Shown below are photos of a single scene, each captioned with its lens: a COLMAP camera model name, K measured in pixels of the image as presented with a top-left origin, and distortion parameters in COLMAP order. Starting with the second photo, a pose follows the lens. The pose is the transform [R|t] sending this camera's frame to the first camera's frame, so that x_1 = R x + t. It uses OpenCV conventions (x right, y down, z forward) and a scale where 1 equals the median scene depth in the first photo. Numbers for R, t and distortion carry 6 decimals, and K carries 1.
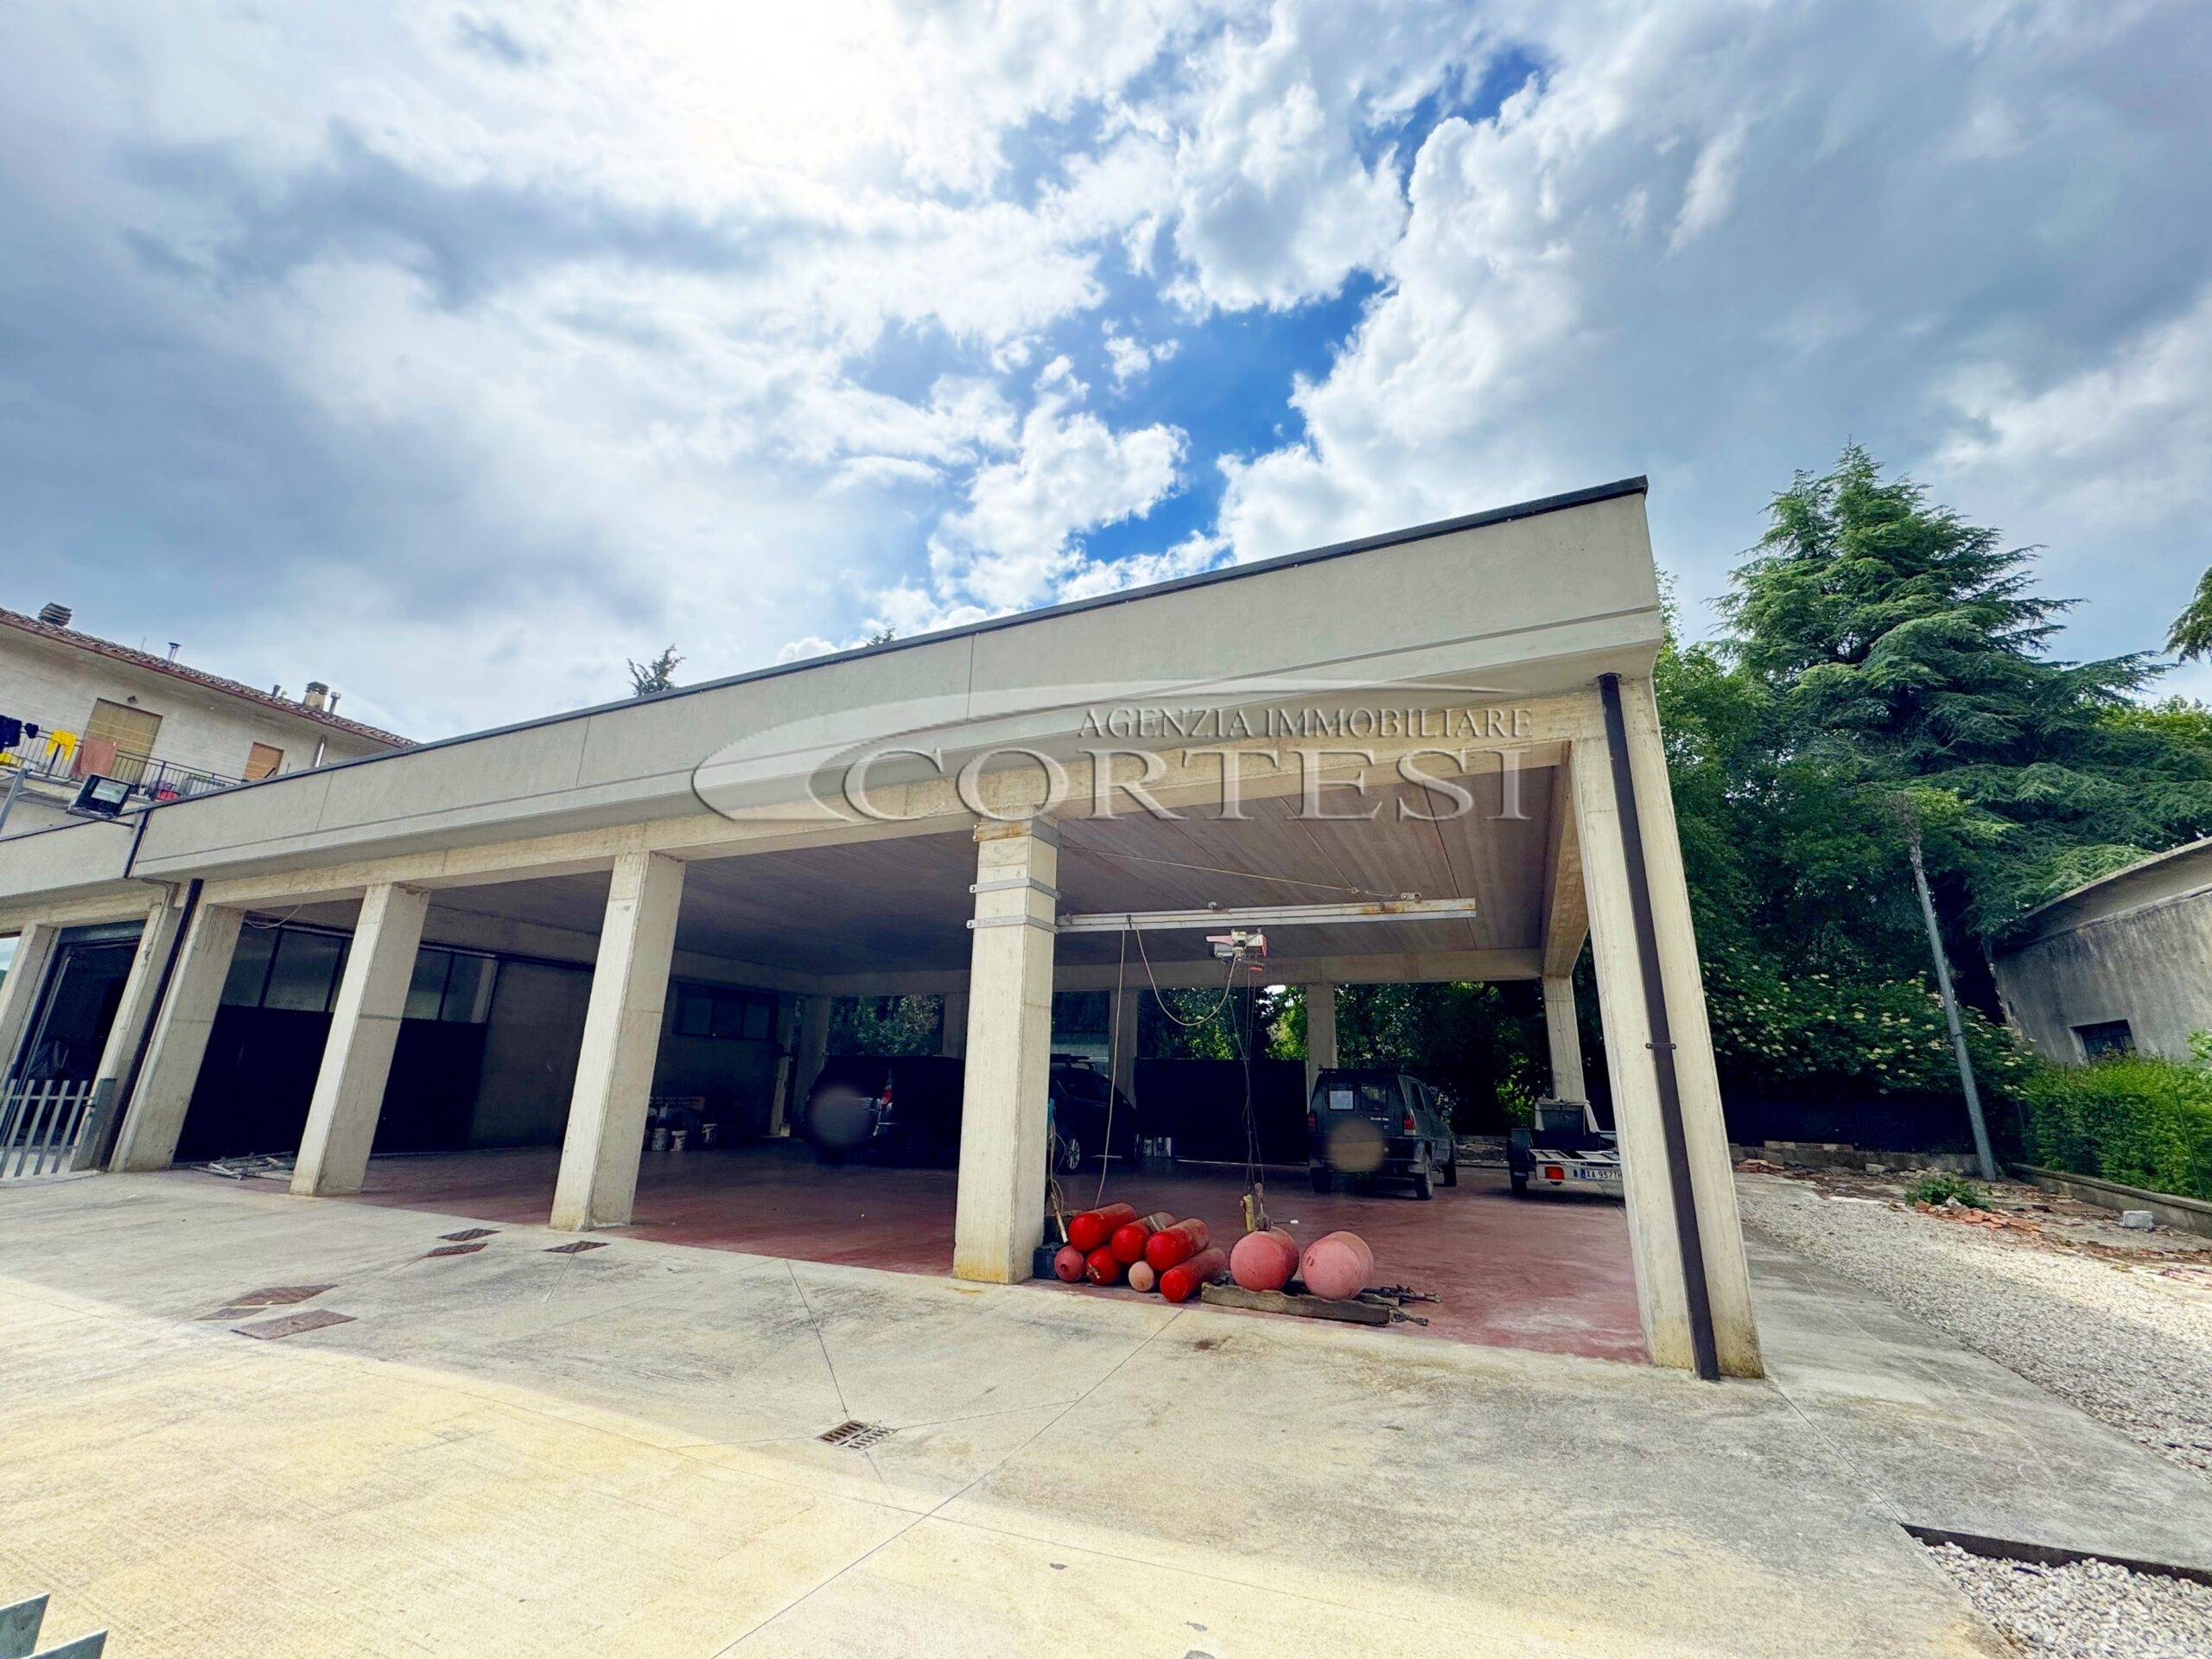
lens RADIAL K [[916.1, 0, 1123.3], [0, 916.1, 837.1], [0, 0, 1]] dist [-0.001384, -0.000333]
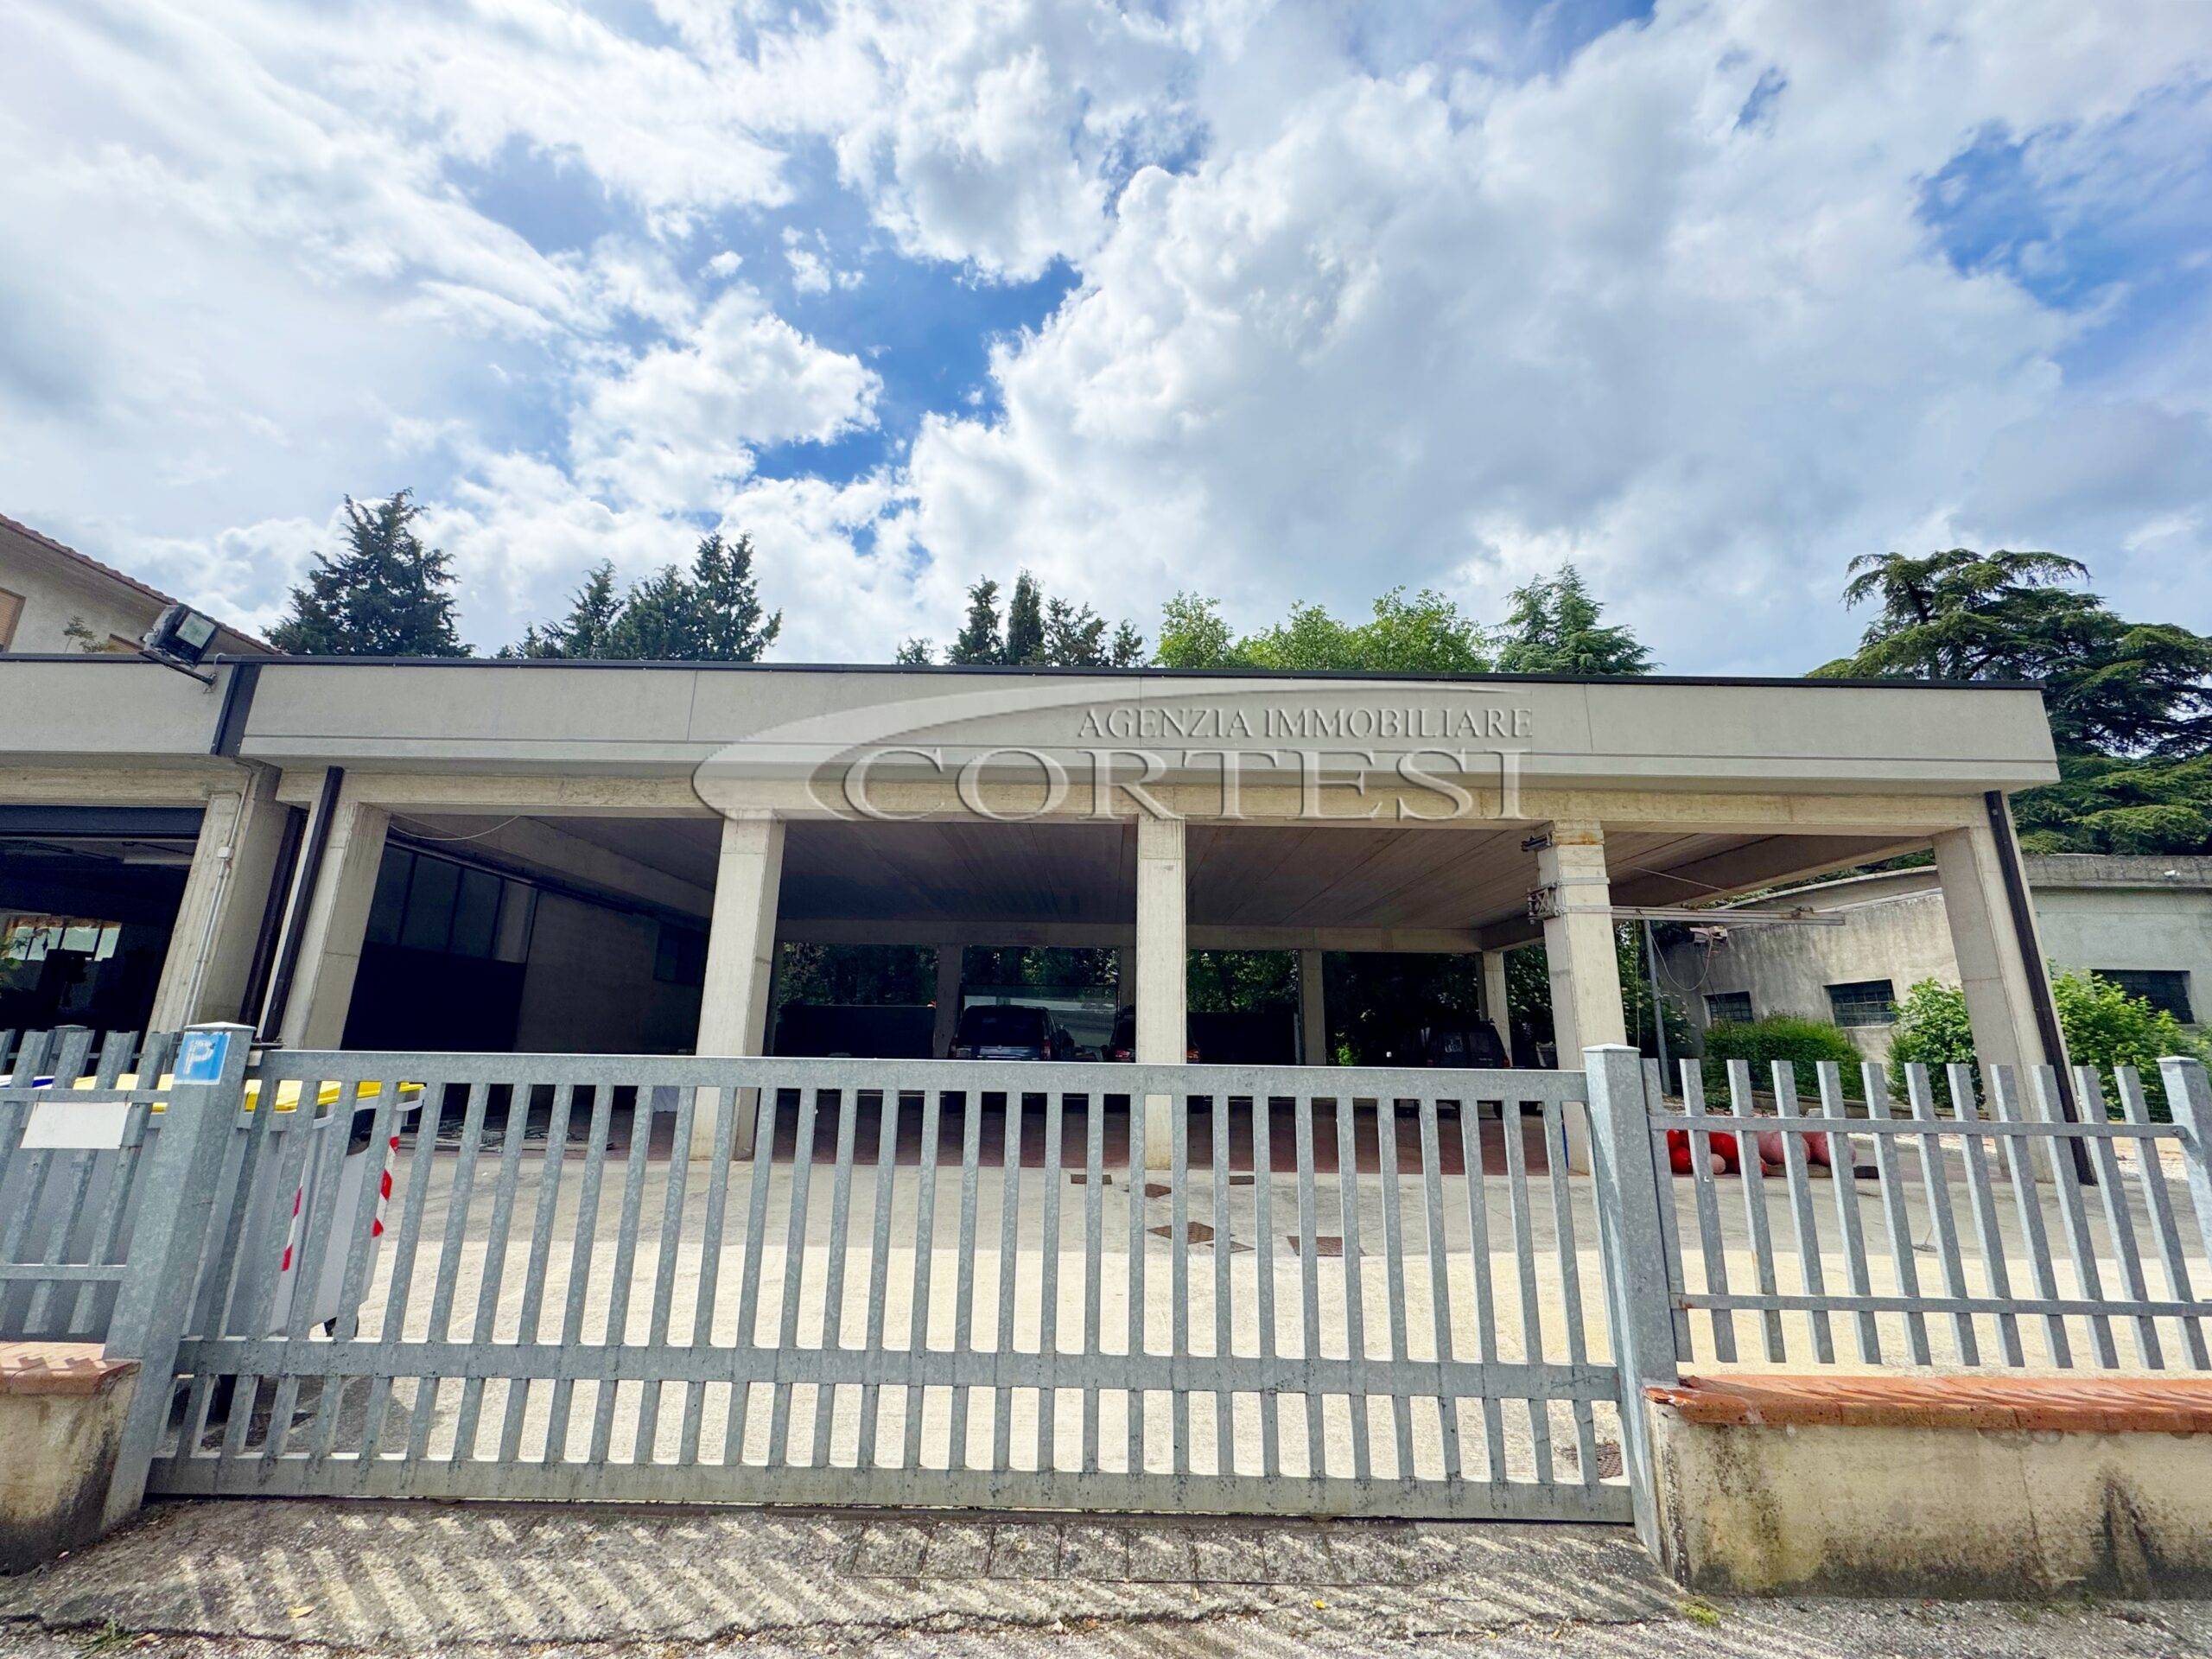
lens RADIAL K [[884.6, 0, 1127.1], [0, 884.6, 831.2], [0, 0, 1]] dist [-0.001447, -0.000336]
pose [[0.912524, 0.088925, 0.399239, -1.121267], [-0.103880, 0.994462, 0.015934, 0.027442], [-0.395611, -0.056013, 0.916708, 0.102448]]
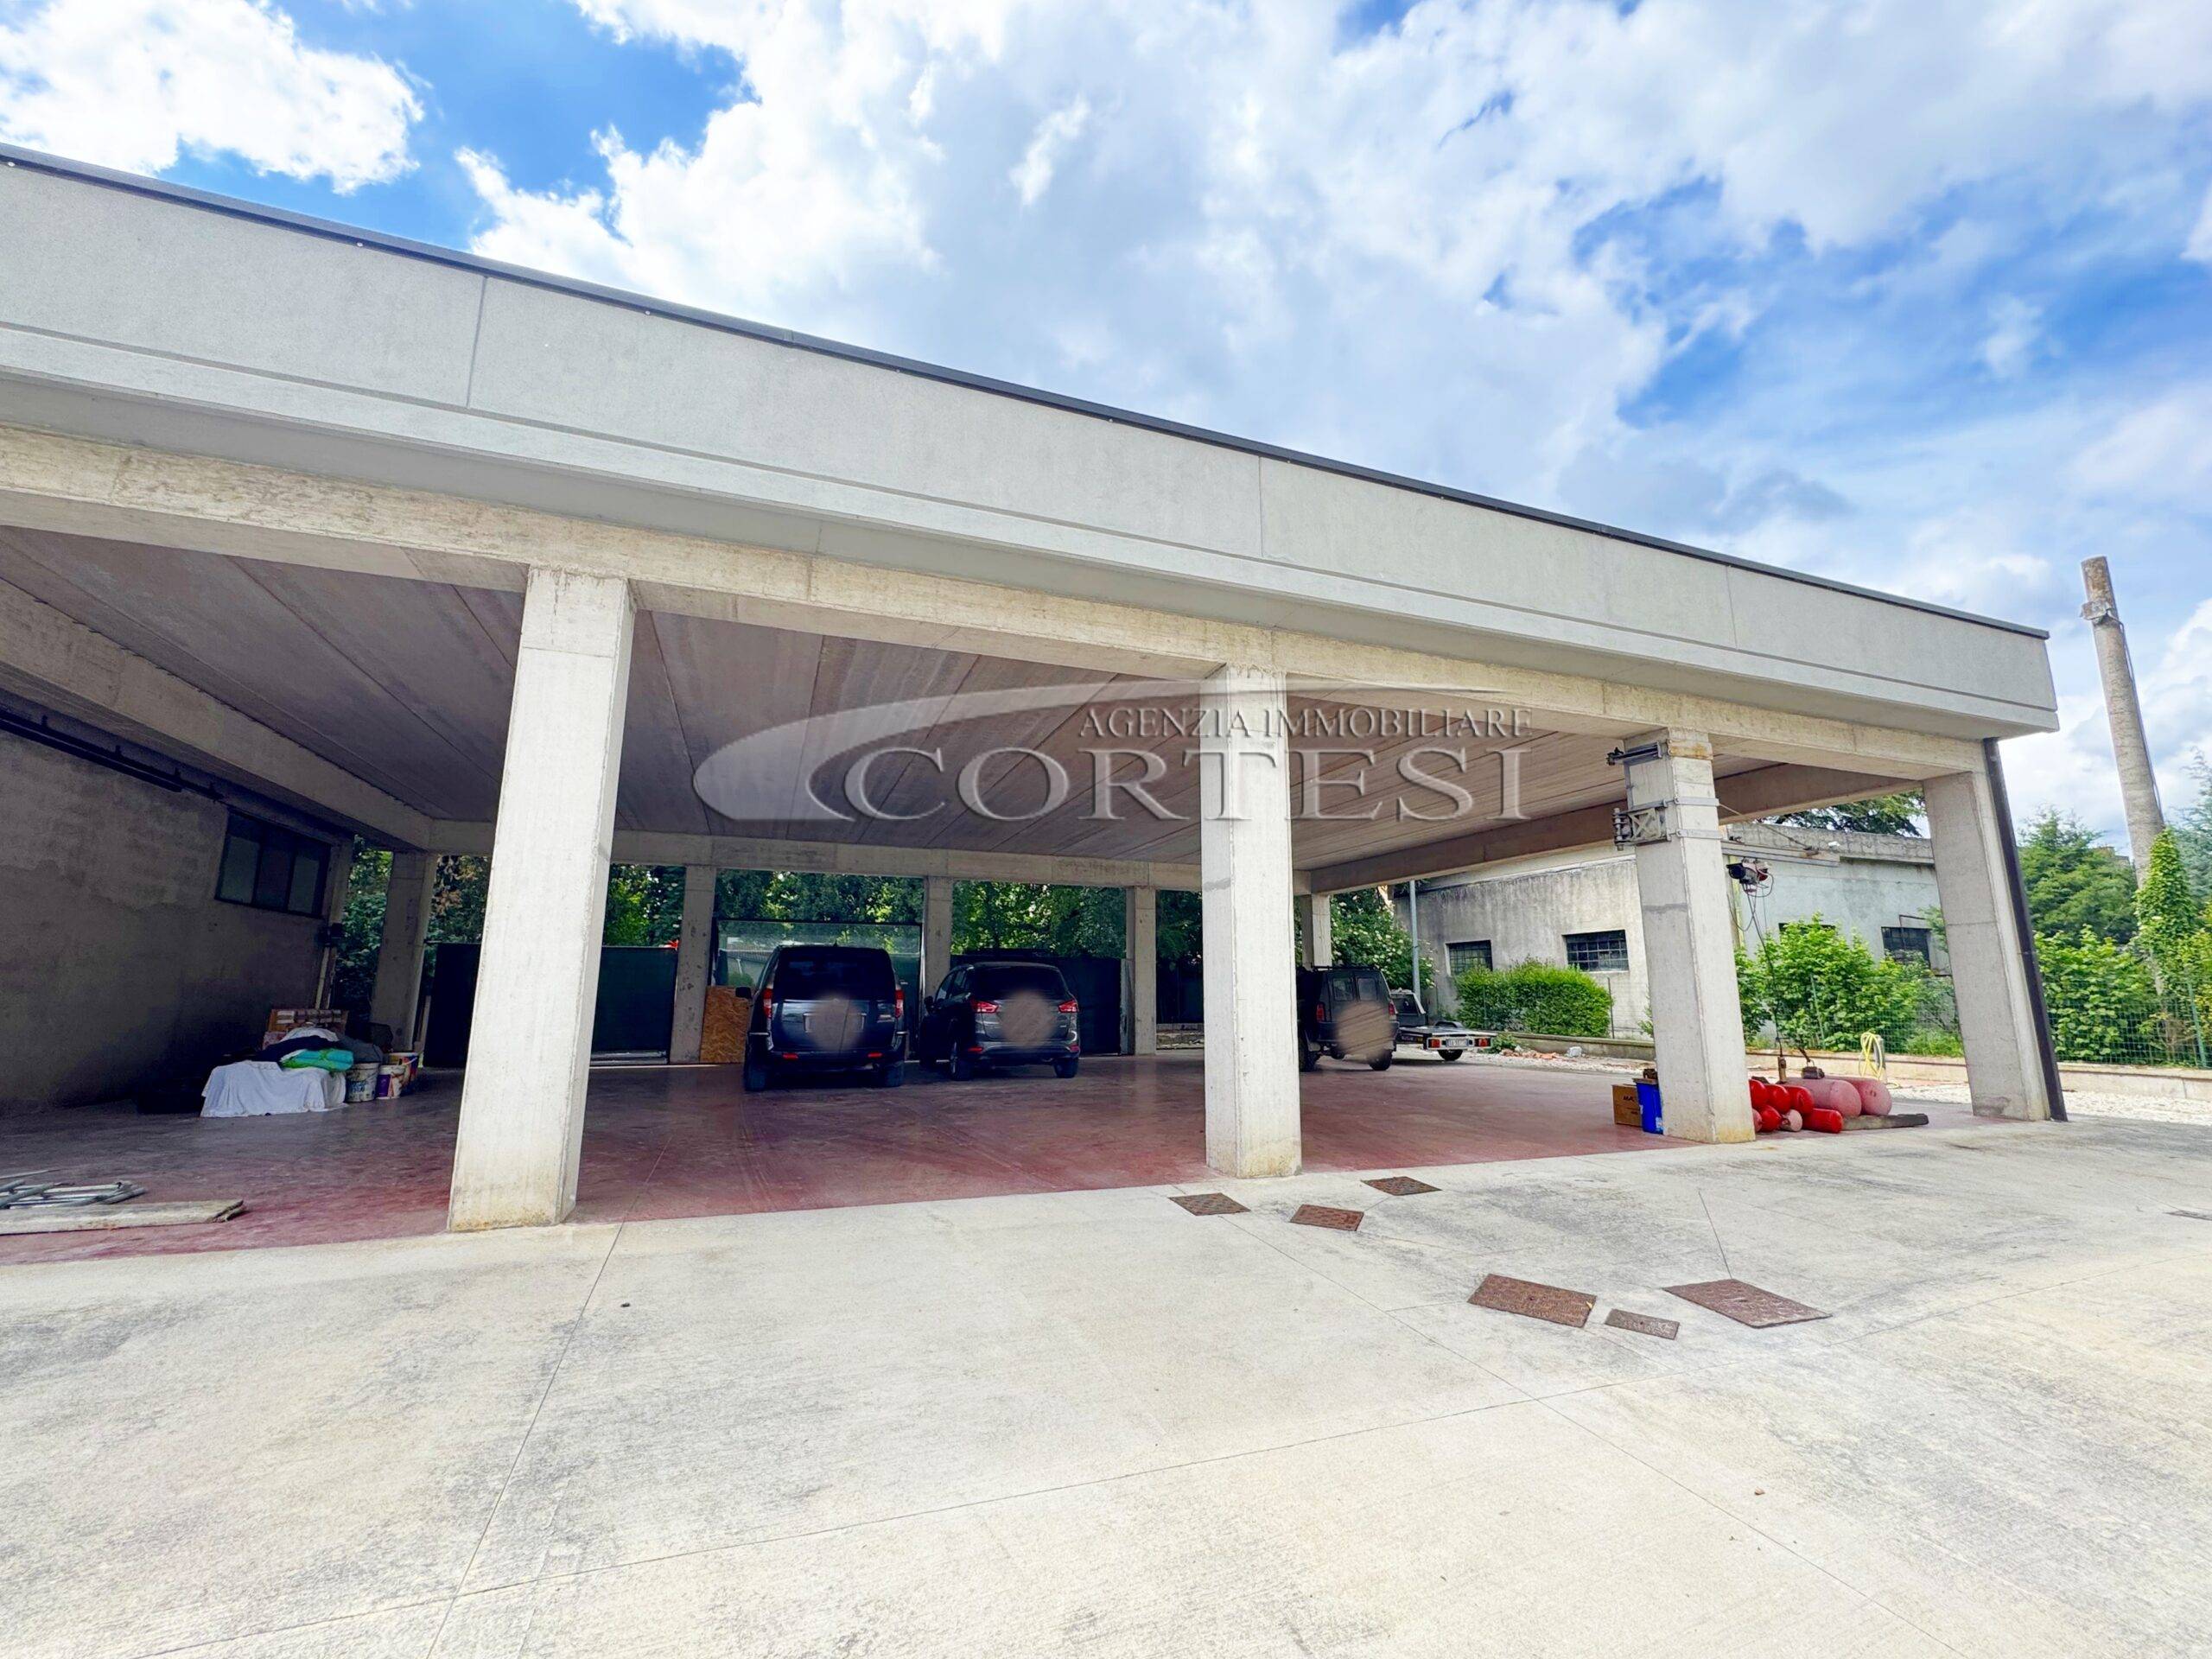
lens RADIAL K [[916.1, 0, 1123.3], [0, 916.1, 837.1], [0, 0, 1]] dist [-0.001384, -0.000333]
pose [[0.710931, 0.102448, 0.695760, -1.270264], [-0.175769, 0.983818, 0.034739, 0.163339], [-0.680943, -0.146990, 0.717434, 0.617058]]
